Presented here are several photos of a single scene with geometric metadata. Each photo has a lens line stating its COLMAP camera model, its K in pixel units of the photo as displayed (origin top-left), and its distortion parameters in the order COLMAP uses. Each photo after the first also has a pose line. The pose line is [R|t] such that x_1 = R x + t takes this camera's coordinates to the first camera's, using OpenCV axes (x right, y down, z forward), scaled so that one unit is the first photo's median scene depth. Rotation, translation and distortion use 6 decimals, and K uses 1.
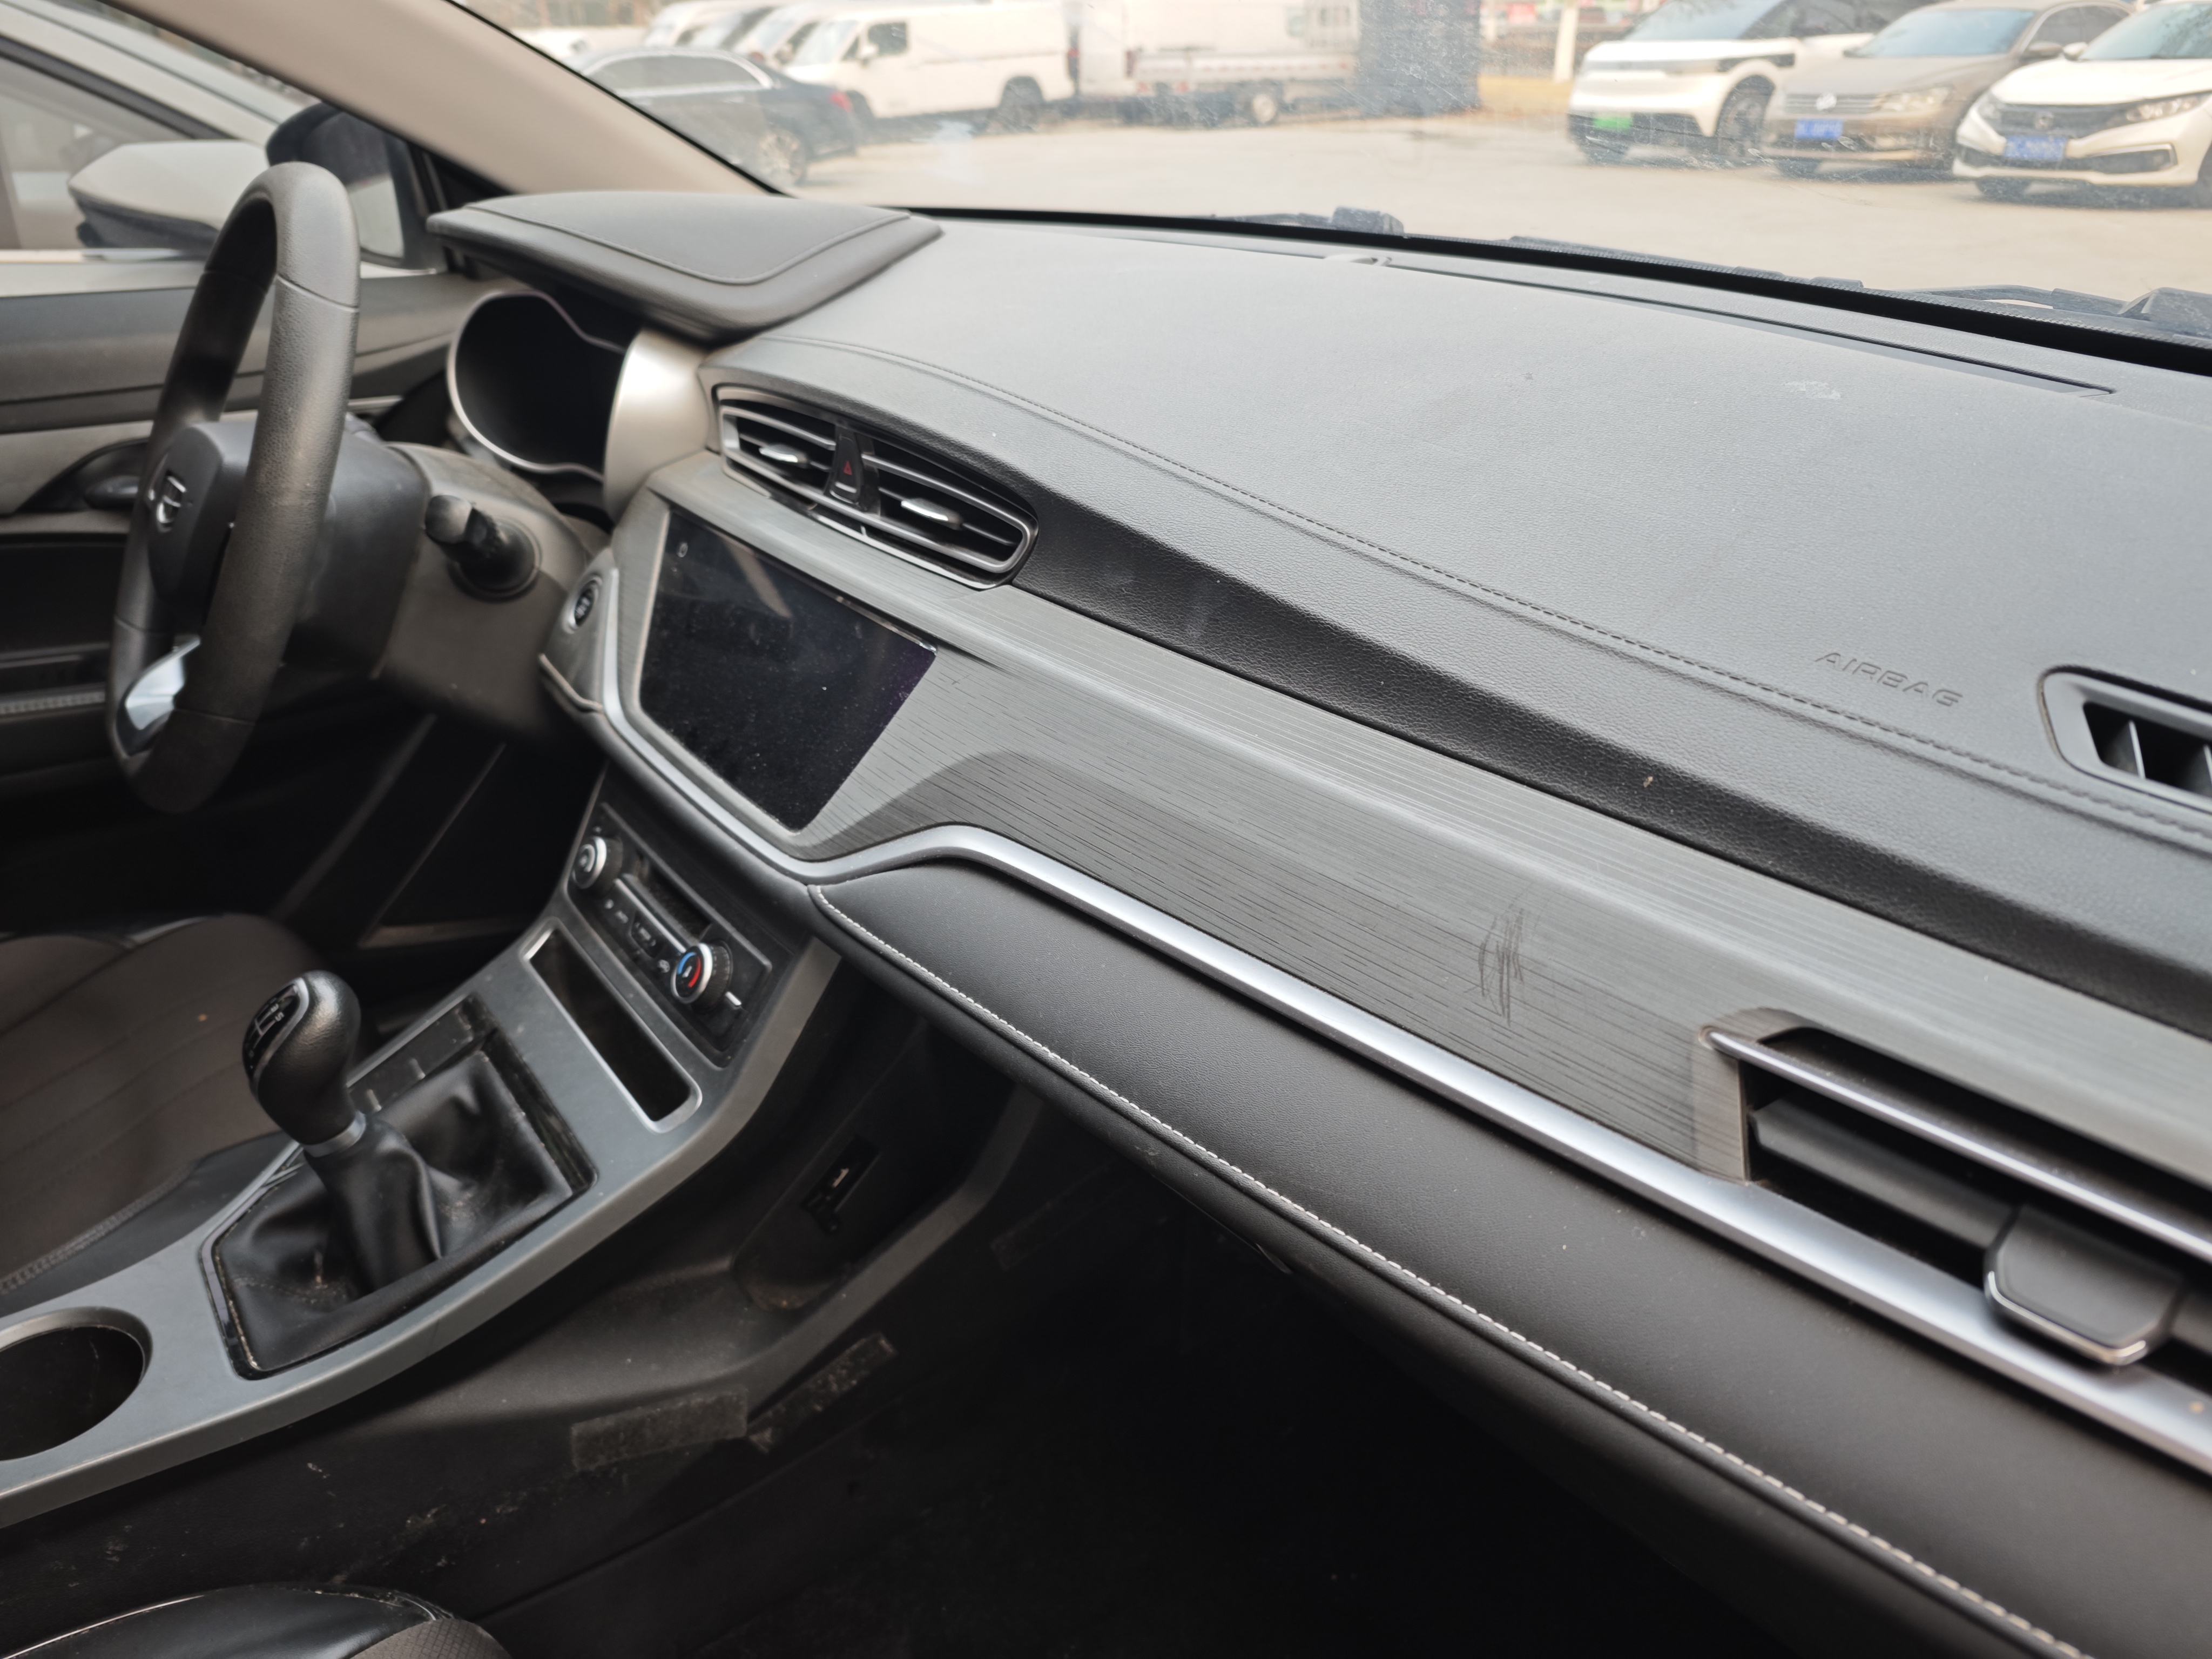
lens RADIAL K [[1481.1, 0, 1110.3], [0, 1481.1, 834.4], [0, 0, 1]] dist [0.077656, -0.192009]
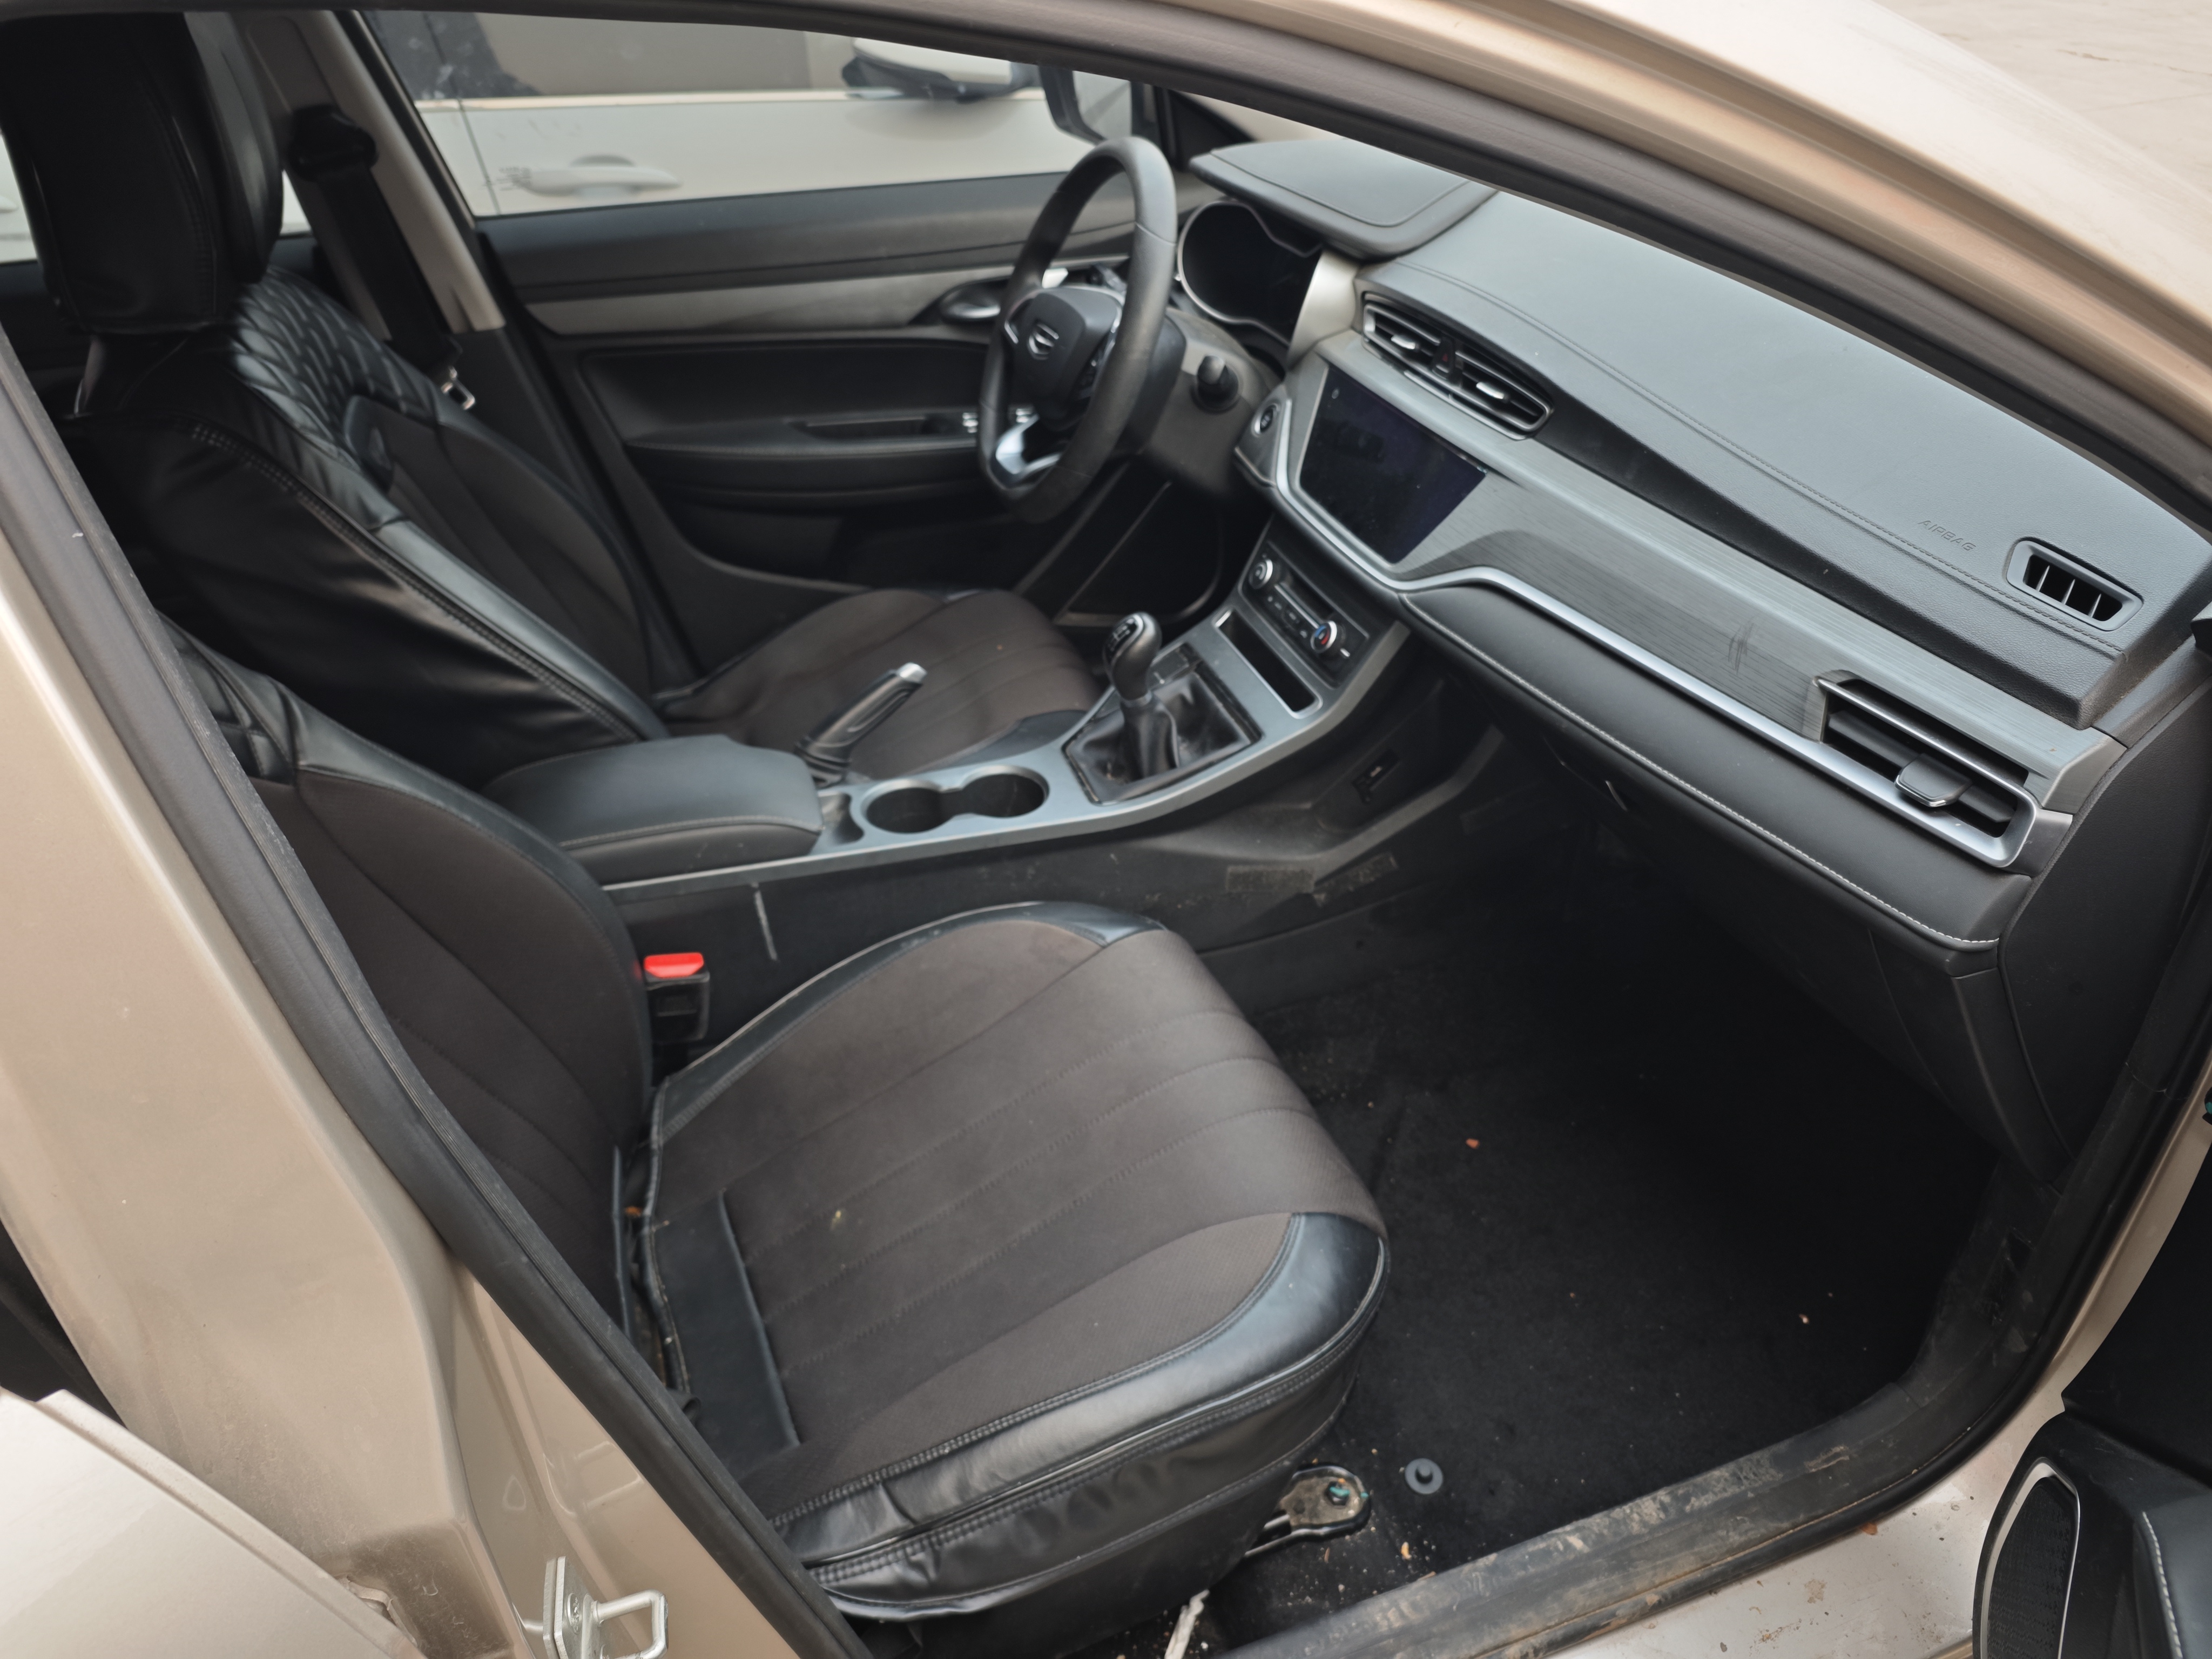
lens RADIAL K [[1481.1, 0, 1110.3], [0, 1481.1, 834.4], [0, 0, 1]] dist [0.077656, -0.192009]
pose [[0.950273, 0.147595, -0.274221, 0.012648], [-0.104006, 0.980410, 0.167270, 0.052241], [0.293537, -0.130431, 0.947008, -0.874479]]
